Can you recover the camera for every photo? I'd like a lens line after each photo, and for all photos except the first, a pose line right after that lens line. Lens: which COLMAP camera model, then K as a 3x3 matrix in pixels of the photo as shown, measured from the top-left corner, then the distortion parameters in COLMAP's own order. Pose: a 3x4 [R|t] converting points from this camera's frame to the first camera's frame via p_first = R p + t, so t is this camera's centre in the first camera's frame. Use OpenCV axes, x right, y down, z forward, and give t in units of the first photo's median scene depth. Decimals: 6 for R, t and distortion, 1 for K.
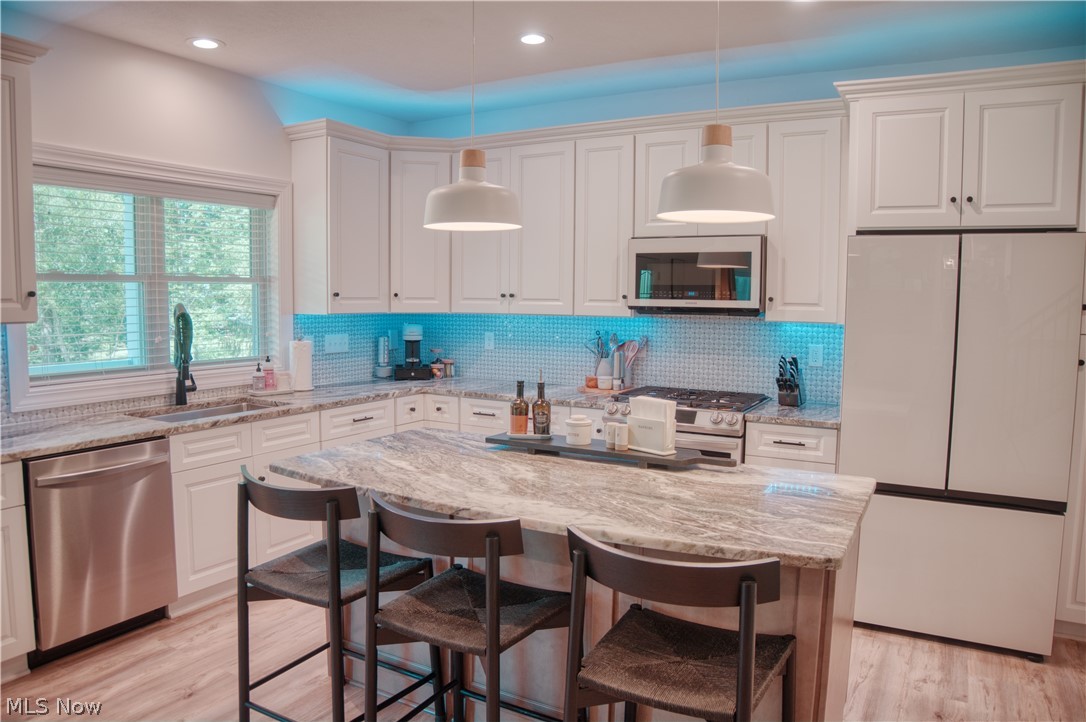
lens RADIAL K [[750.0, 0, 537.5], [0, 750.0, 363.8], [0, 0, 1]] dist [-0.154098, 0.077865]
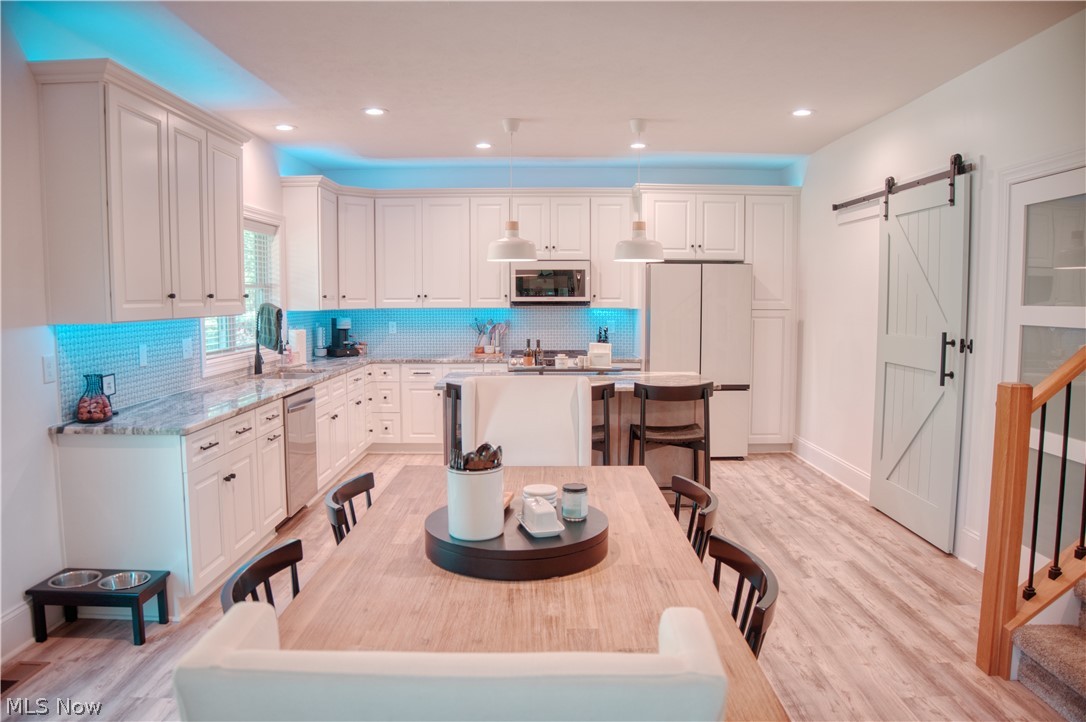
lens RADIAL K [[750.0, 0, 537.5], [0, 750.0, 363.8], [0, 0, 1]] dist [-0.154098, 0.077865]
pose [[0.871508, -0.053557, 0.487447, -0.620545], [0.053135, 0.998479, 0.014705, 0.038545], [-0.487494, 0.013085, 0.873029, -0.462134]]
